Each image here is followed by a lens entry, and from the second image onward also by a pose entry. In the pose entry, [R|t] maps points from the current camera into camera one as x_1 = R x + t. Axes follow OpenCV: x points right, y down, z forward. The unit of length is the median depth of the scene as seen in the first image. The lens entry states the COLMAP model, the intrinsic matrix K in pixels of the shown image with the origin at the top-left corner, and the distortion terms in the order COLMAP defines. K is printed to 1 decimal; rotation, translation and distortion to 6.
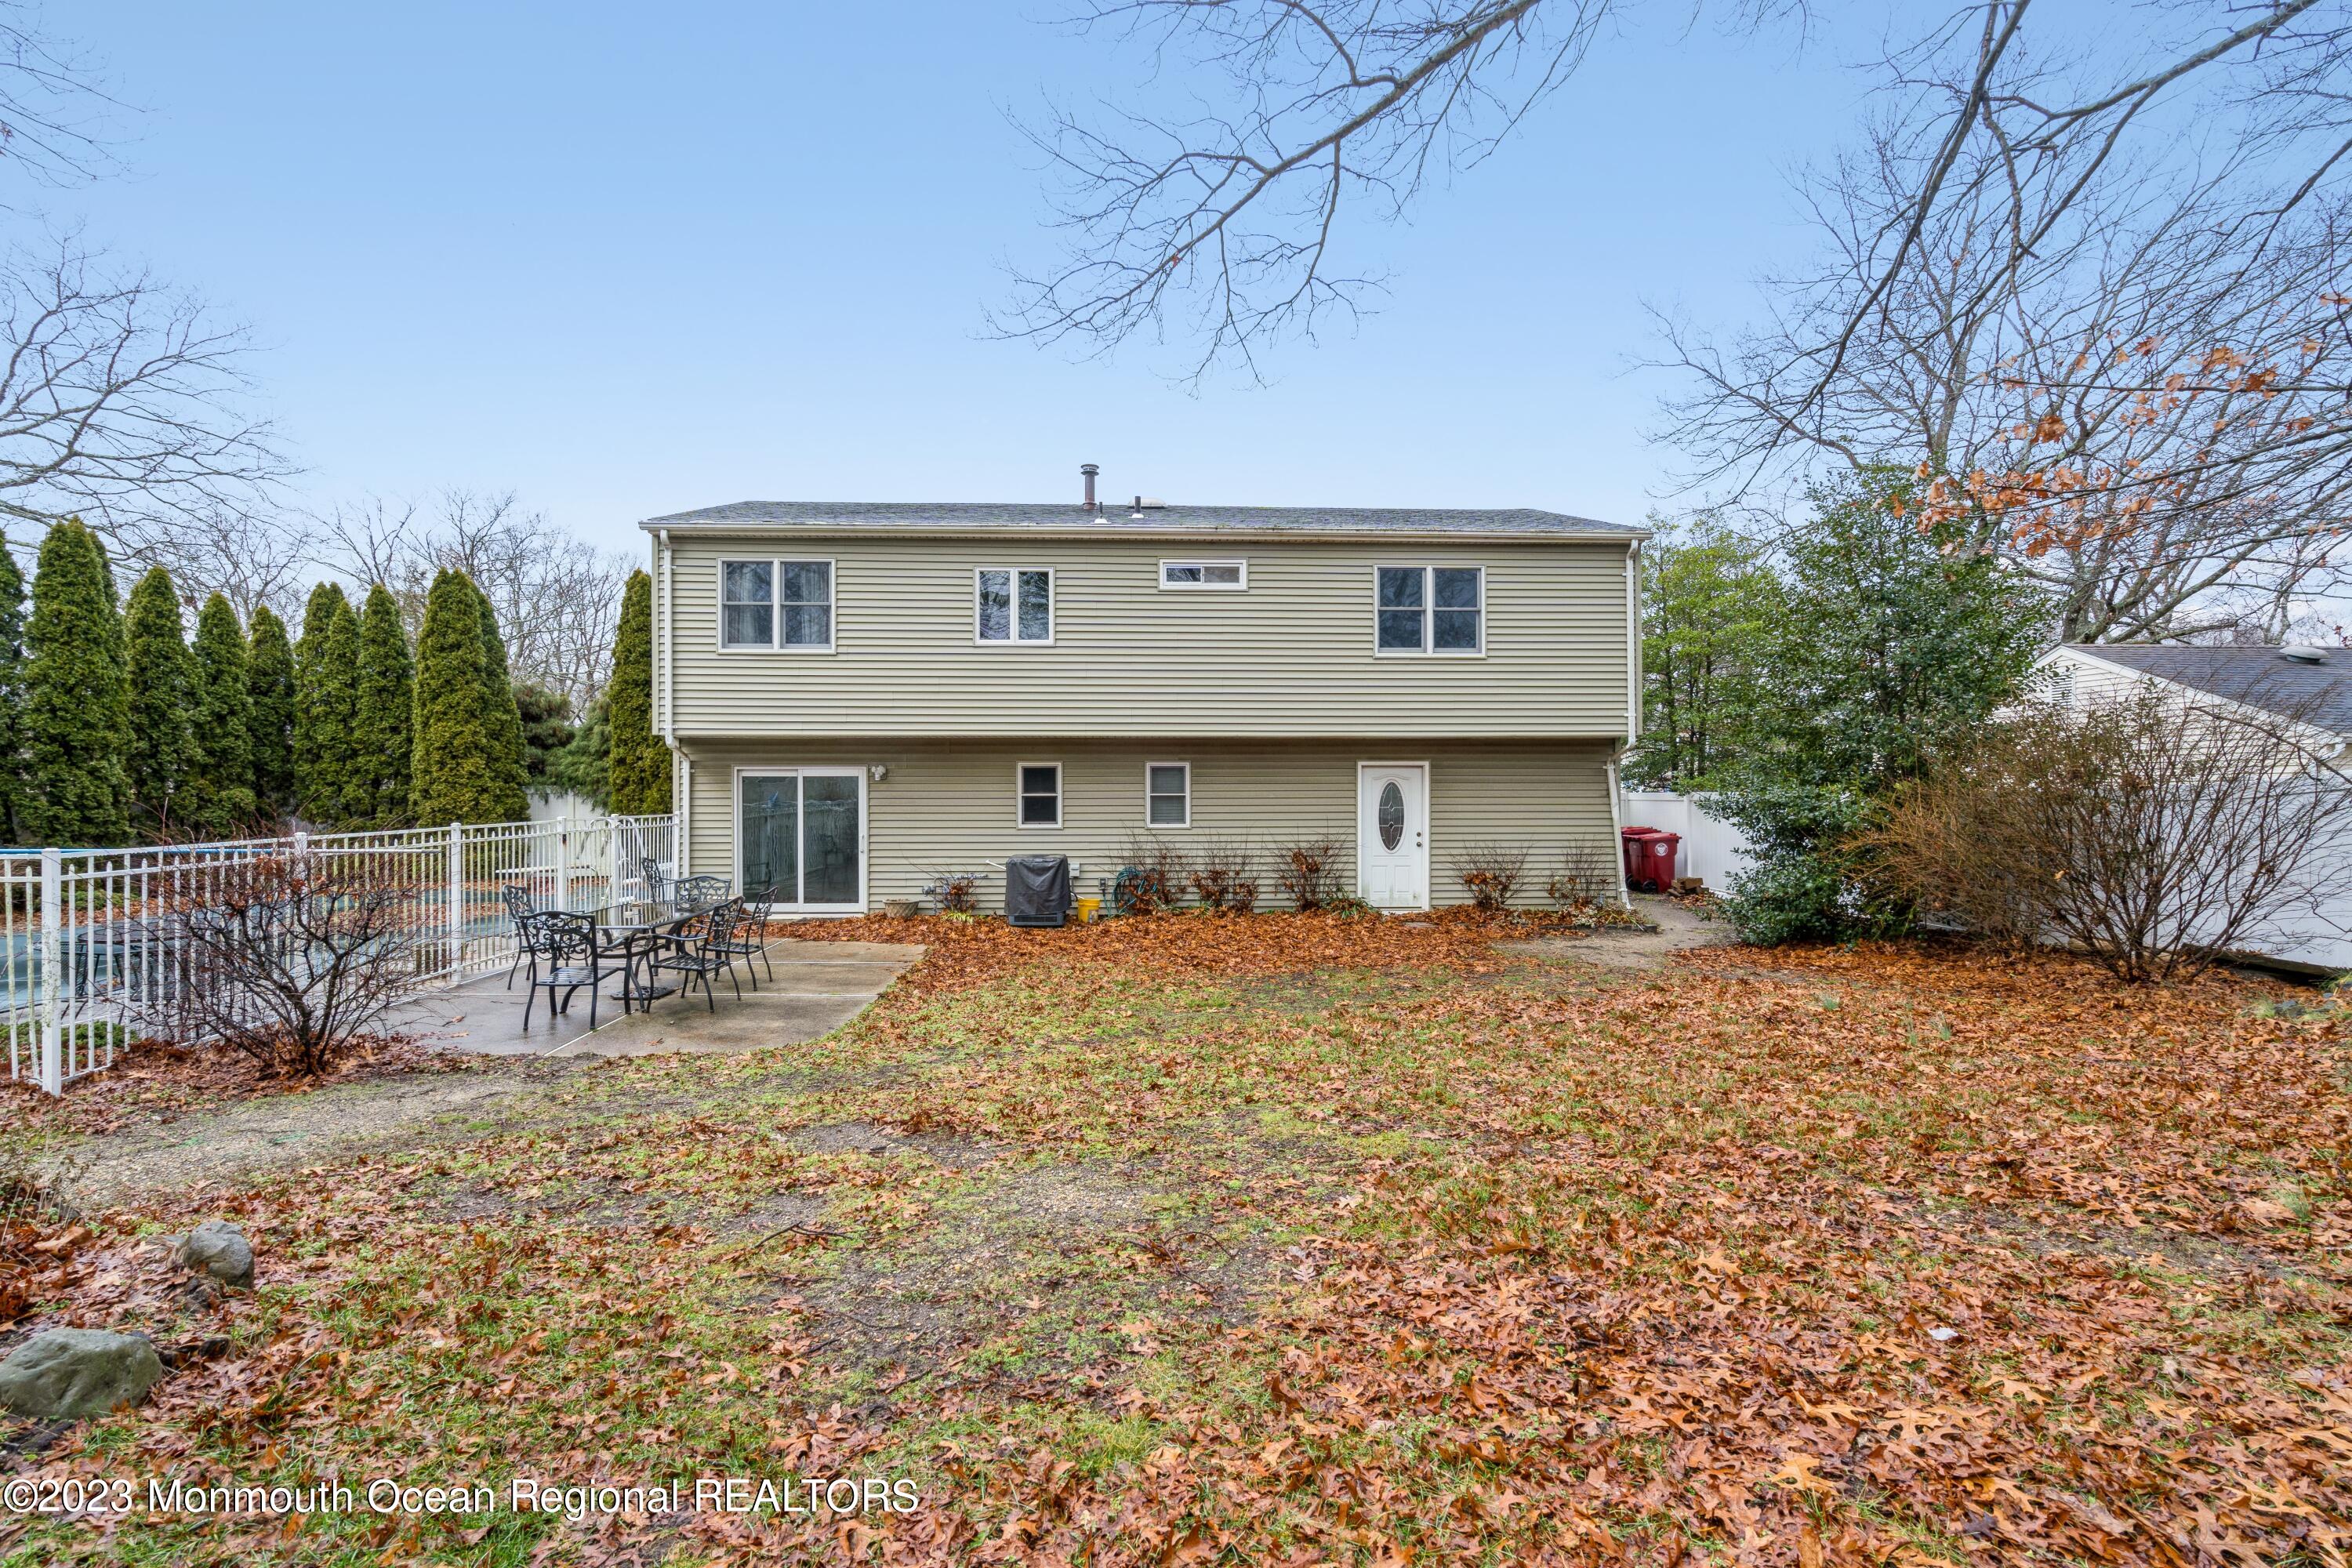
lens RADIAL K [[1078.3, 0, 1183.3], [0, 1078.3, 793.8], [0, 0, 1]] dist [-0.003533, 0.001385]
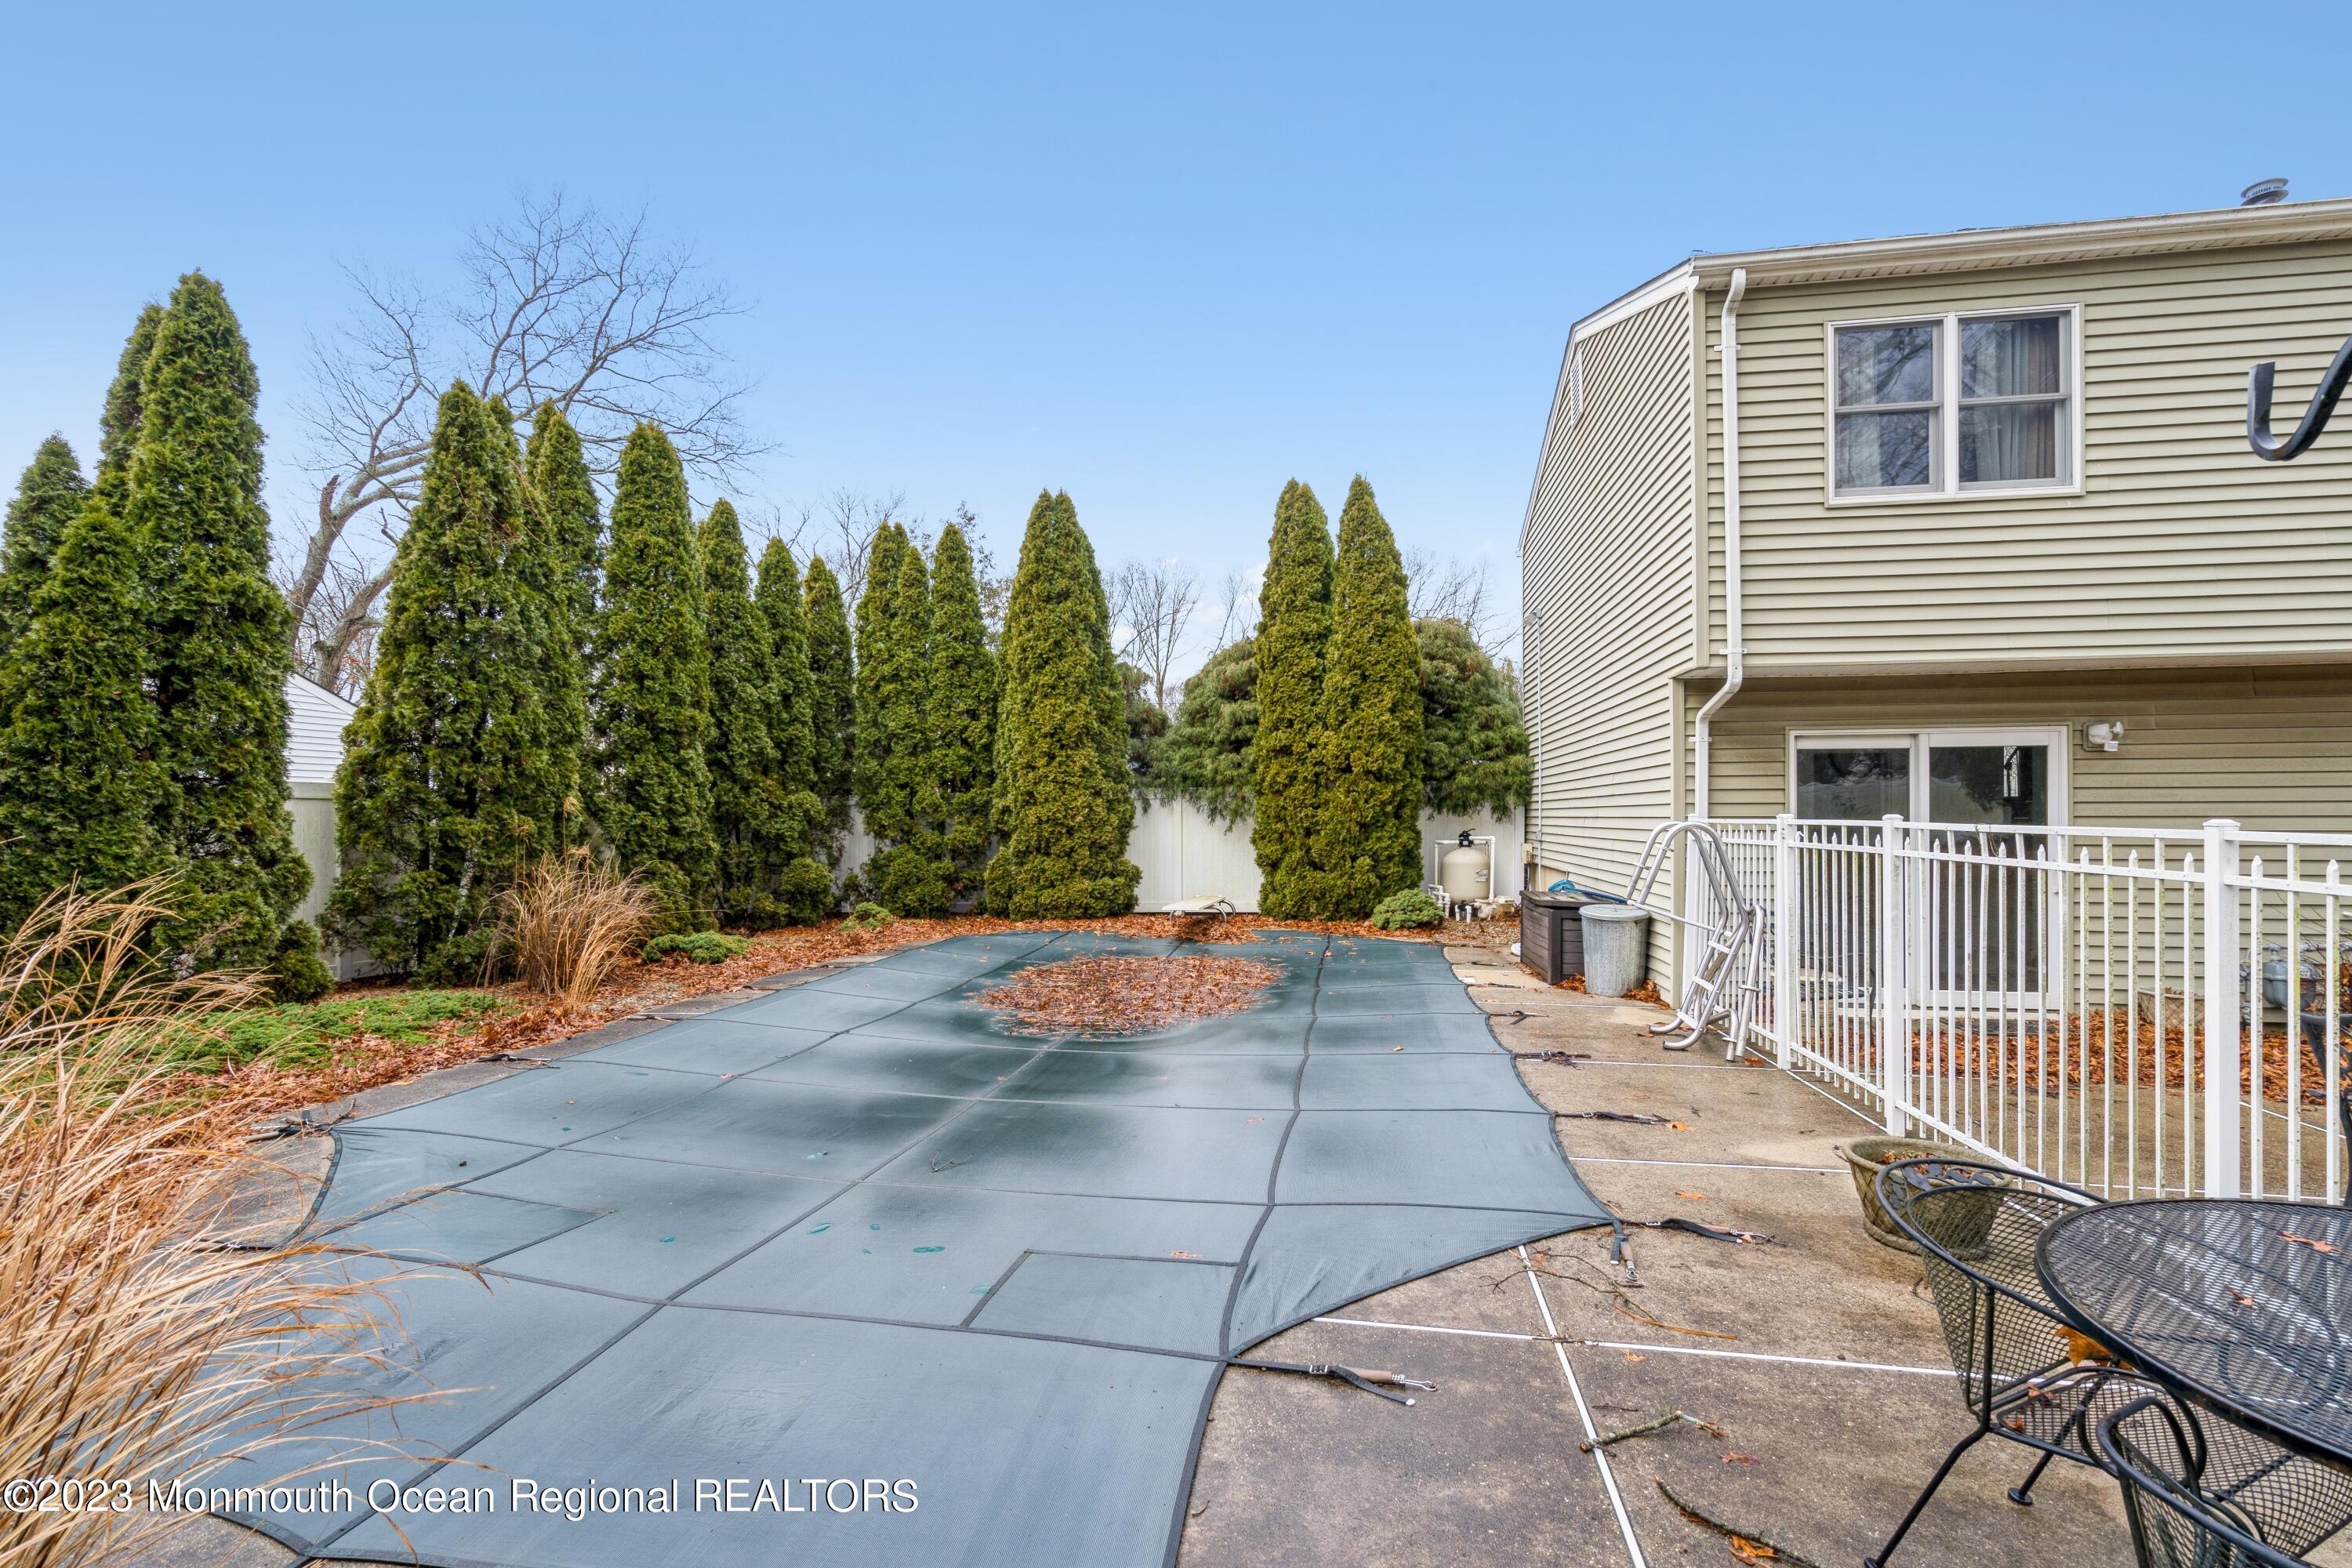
lens RADIAL K [[1078.3, 0, 1170.7], [0, 1078.3, 794.3], [0, 0, 1]] dist [-0.003533, 0.001385]
pose [[0.976714, -0.006987, -0.214432, -0.453958], [0.002579, 0.999780, -0.020830, 0.013030], [0.214530, 0.019792, 0.976517, 0.309290]]
